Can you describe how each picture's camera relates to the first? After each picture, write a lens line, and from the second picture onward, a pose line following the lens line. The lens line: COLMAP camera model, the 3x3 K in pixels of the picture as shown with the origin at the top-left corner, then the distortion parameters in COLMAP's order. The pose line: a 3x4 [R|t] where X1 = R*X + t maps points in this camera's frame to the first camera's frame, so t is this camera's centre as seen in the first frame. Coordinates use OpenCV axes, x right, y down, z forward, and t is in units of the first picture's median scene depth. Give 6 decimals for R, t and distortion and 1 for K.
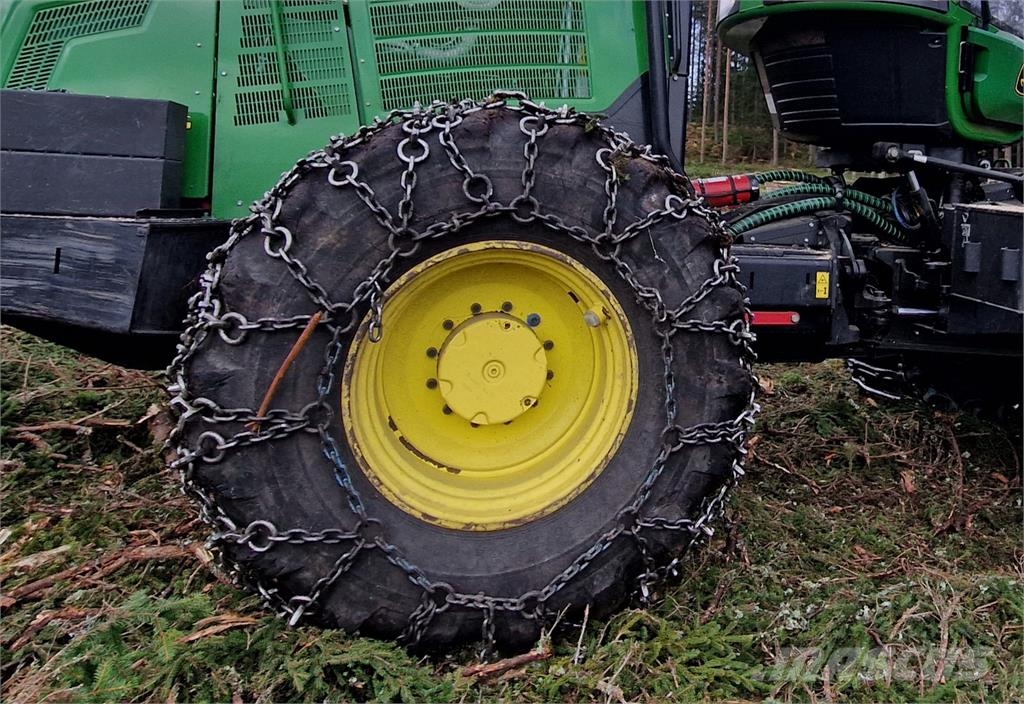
lens RADIAL K [[905.6, 0, 697.1], [0, 905.6, 158.1], [0, 0, 1]] dist [0.011590, -0.009668]
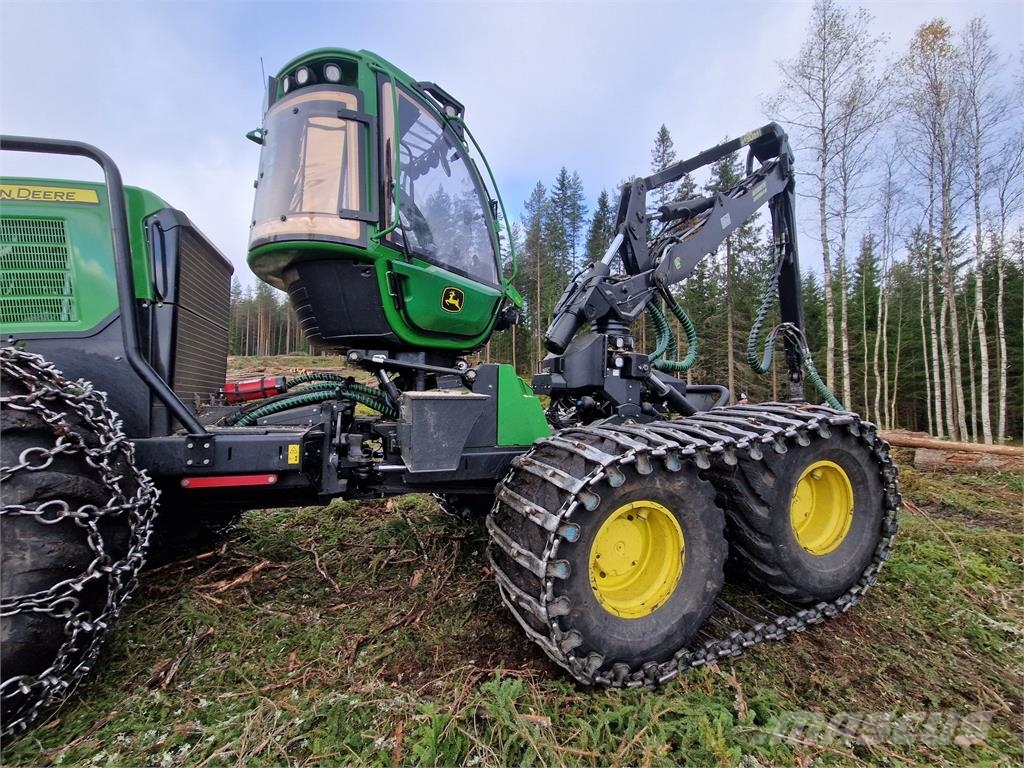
lens RADIAL K [[414.2, 0, 510.3], [0, 414.2, 386.5], [0, 0, 1]] dist [0.012063, -0.007910]
pose [[0.999305, -0.036318, -0.008349, 0.584280], [0.036498, 0.999080, 0.022534, 0.043679], [0.007523, -0.022823, 0.999711, 0.465566]]
